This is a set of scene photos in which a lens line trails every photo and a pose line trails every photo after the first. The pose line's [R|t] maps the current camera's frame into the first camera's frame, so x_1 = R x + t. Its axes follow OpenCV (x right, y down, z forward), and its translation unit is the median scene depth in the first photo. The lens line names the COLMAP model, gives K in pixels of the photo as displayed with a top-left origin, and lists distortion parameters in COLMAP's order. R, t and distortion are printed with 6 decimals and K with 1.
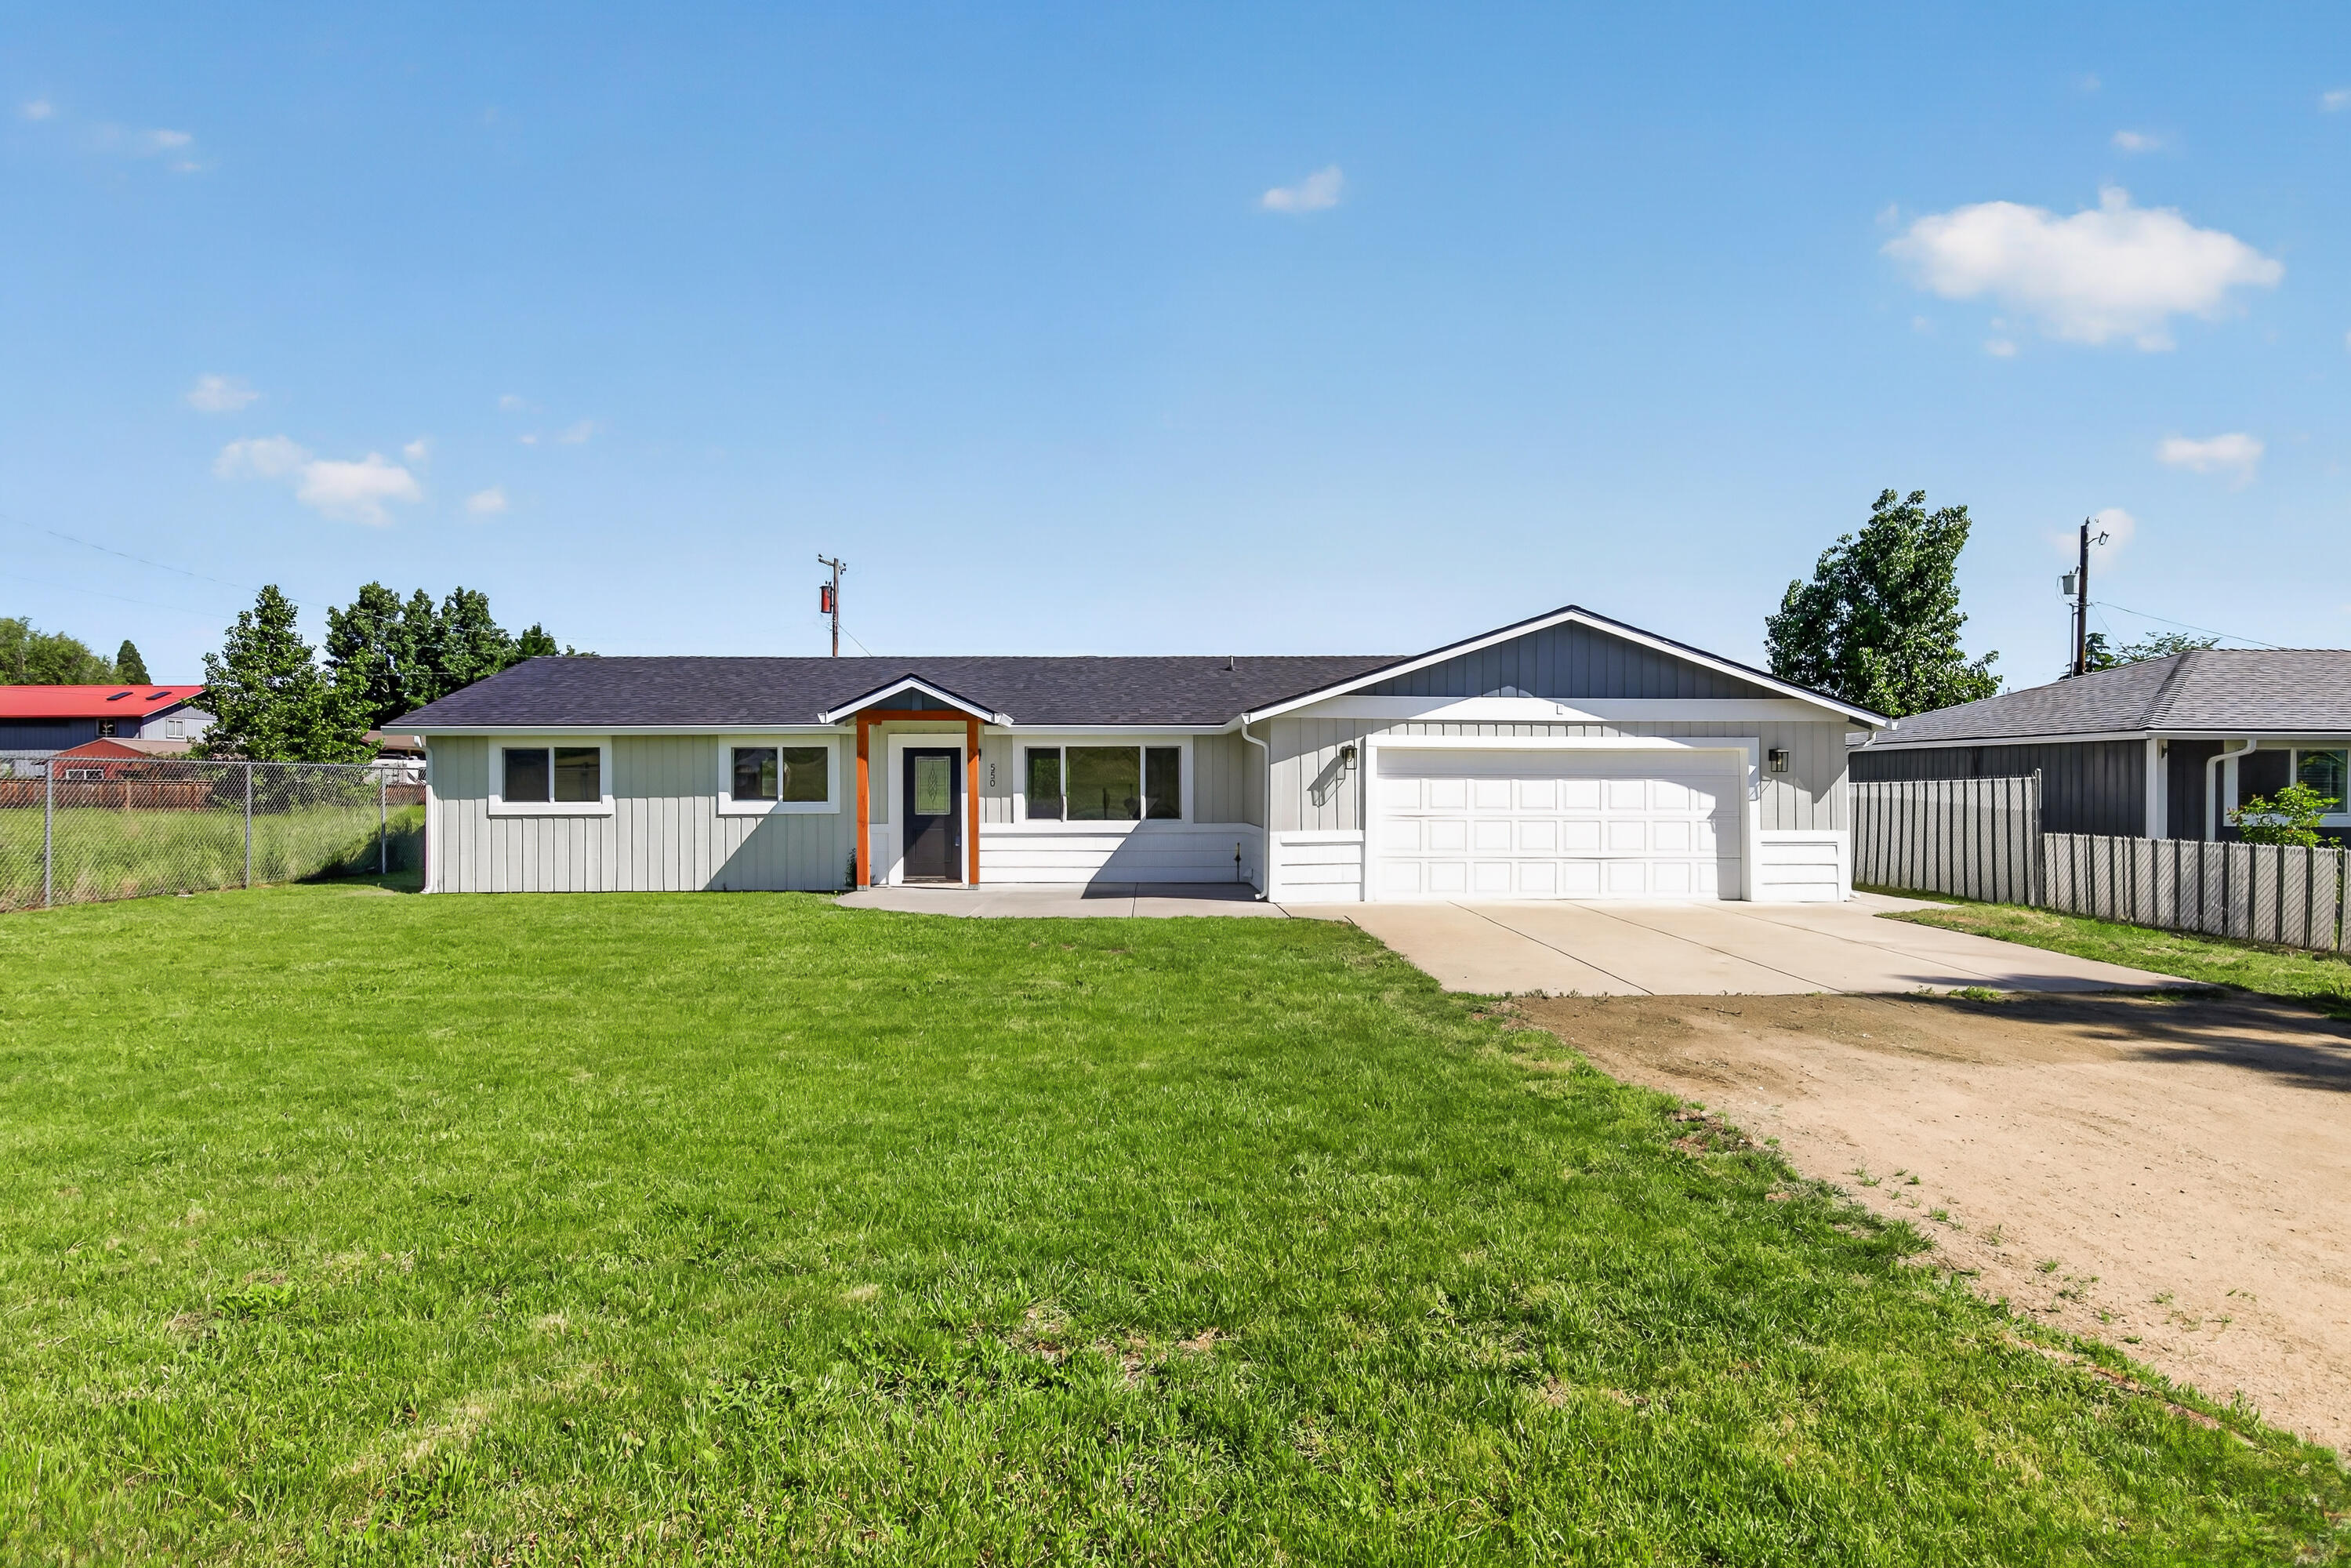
lens RADIAL K [[1173.9, 0, 1176.9], [0, 1173.9, 789.9], [0, 0, 1]] dist [0.000111, 0.000202]
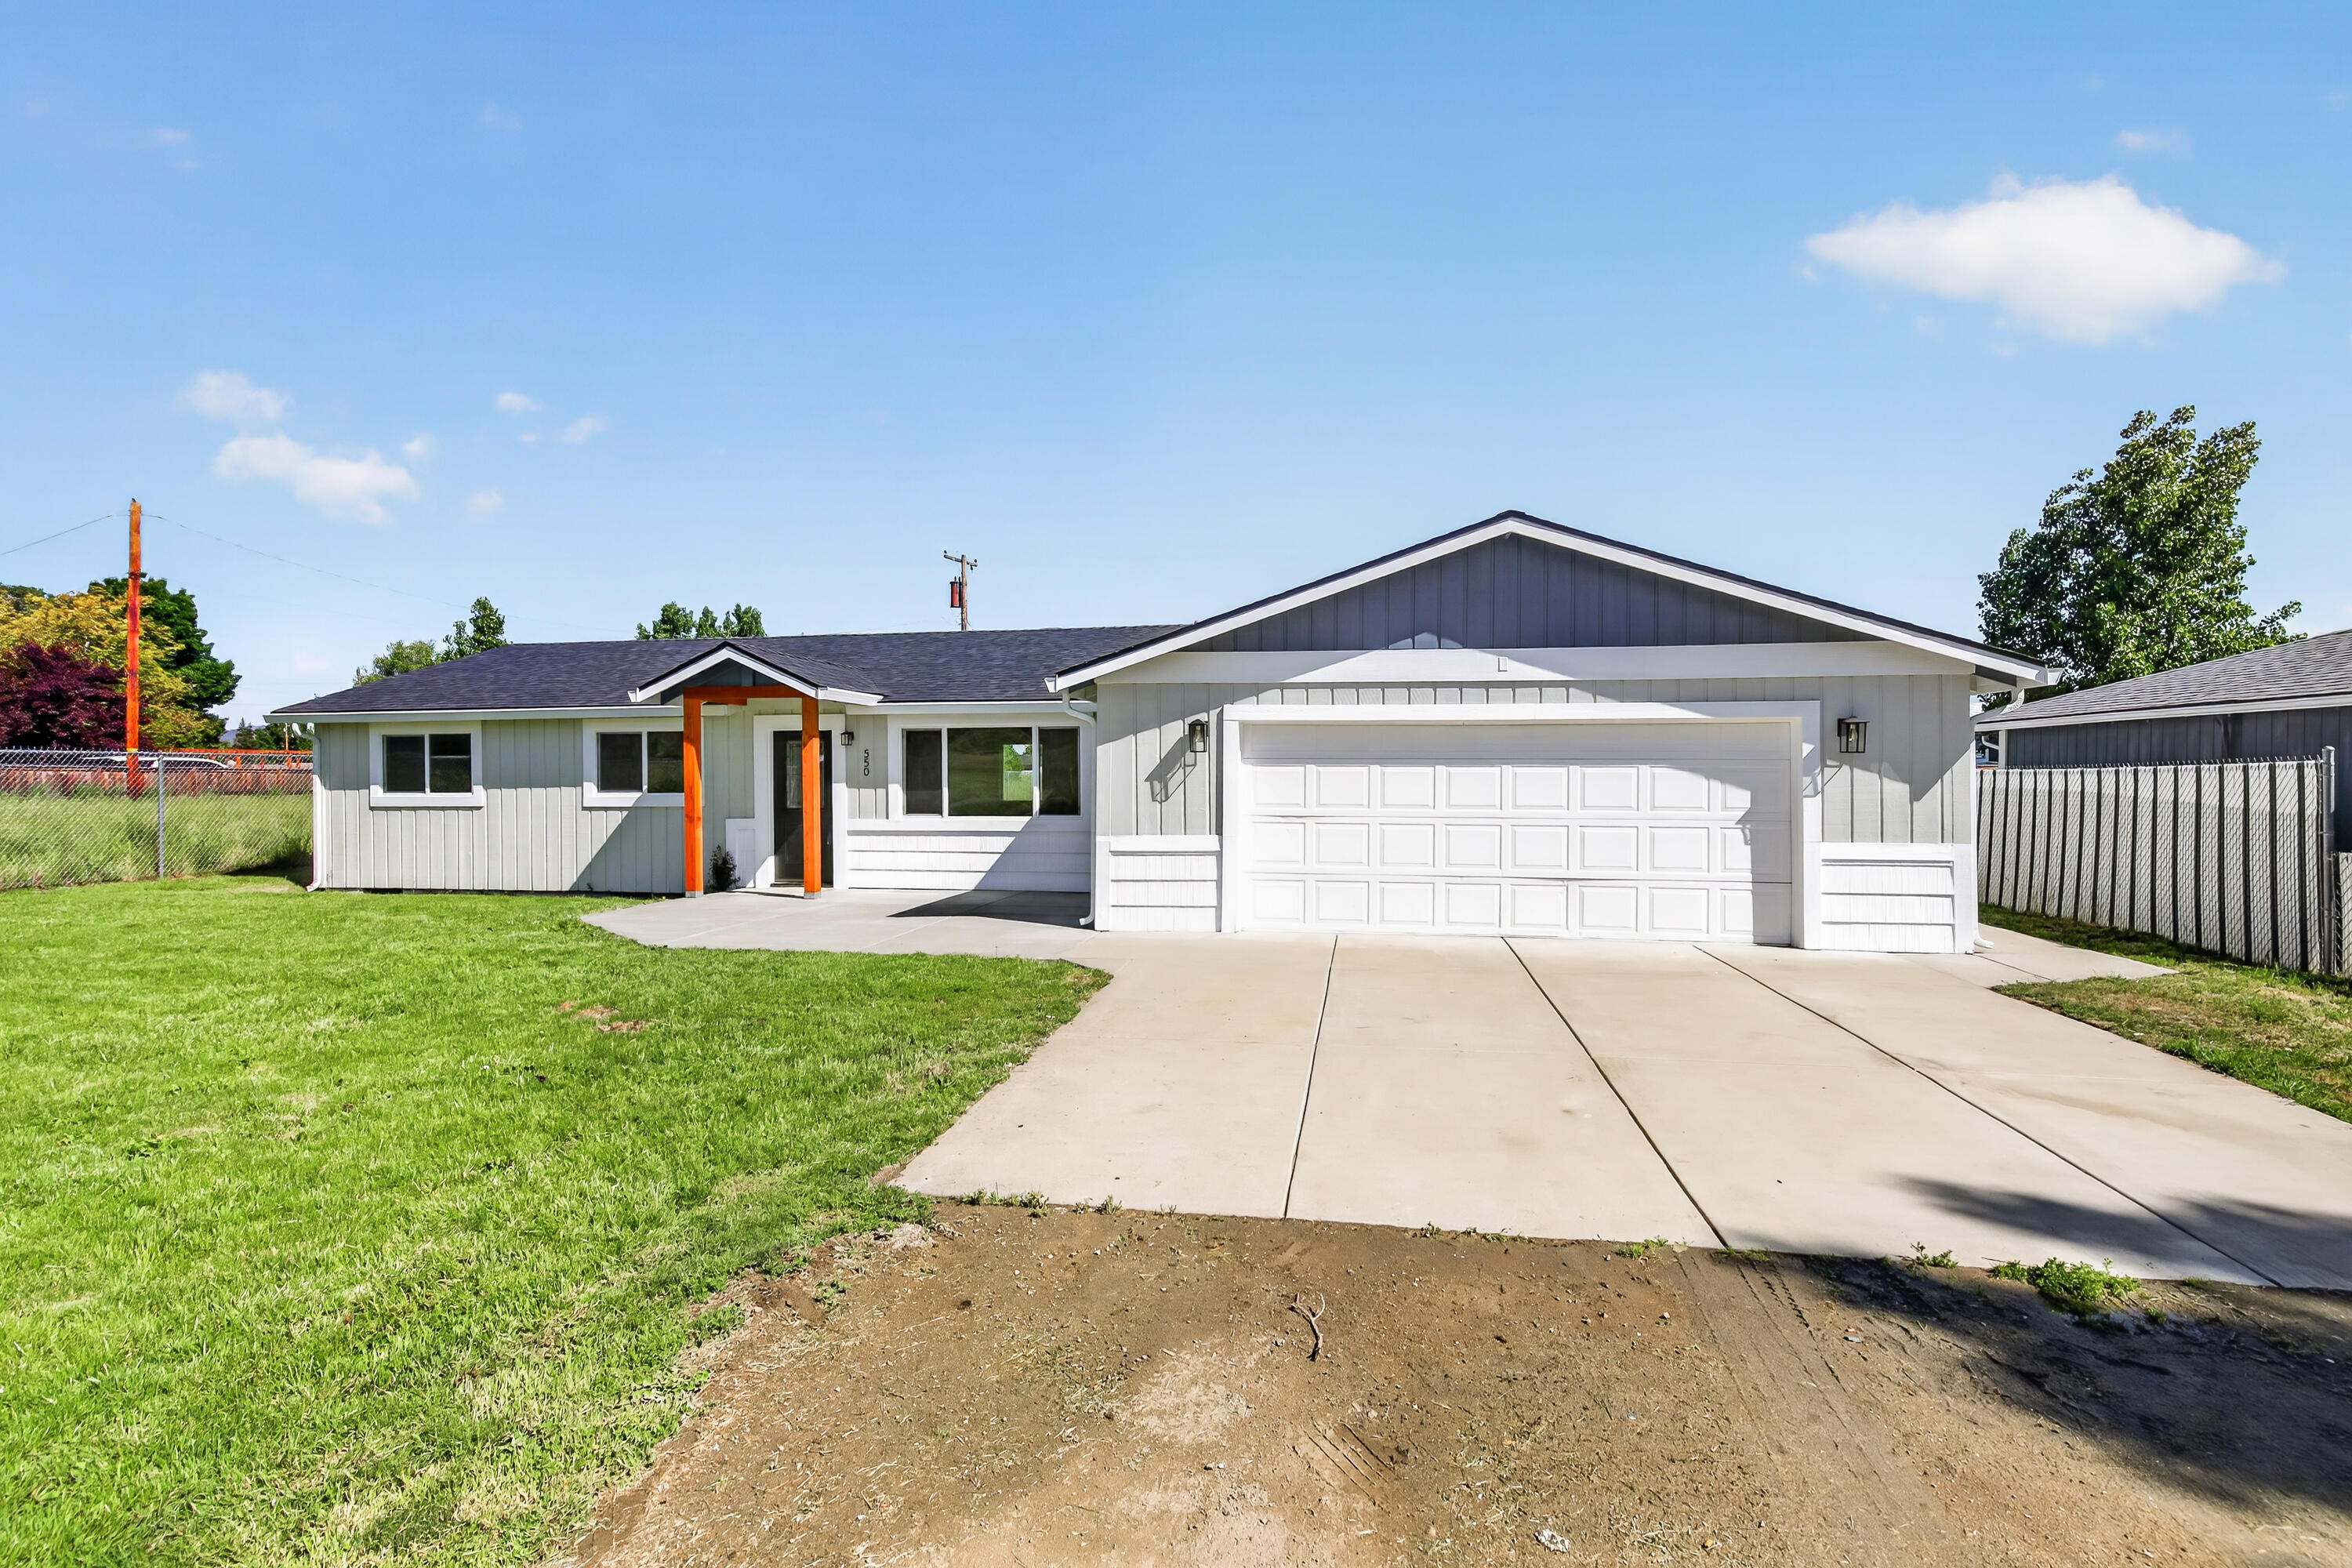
lens RADIAL K [[1070.1, 0, 1183.5], [0, 1070.1, 784.3], [0, 0, 1]] dist [-0.000447, 0.000029]
pose [[0.978602, 0.000993, -0.205758, 0.229417], [0.000293, 0.999981, 0.006219, -0.001393], [0.205760, -0.006147, 0.978583, 0.288021]]
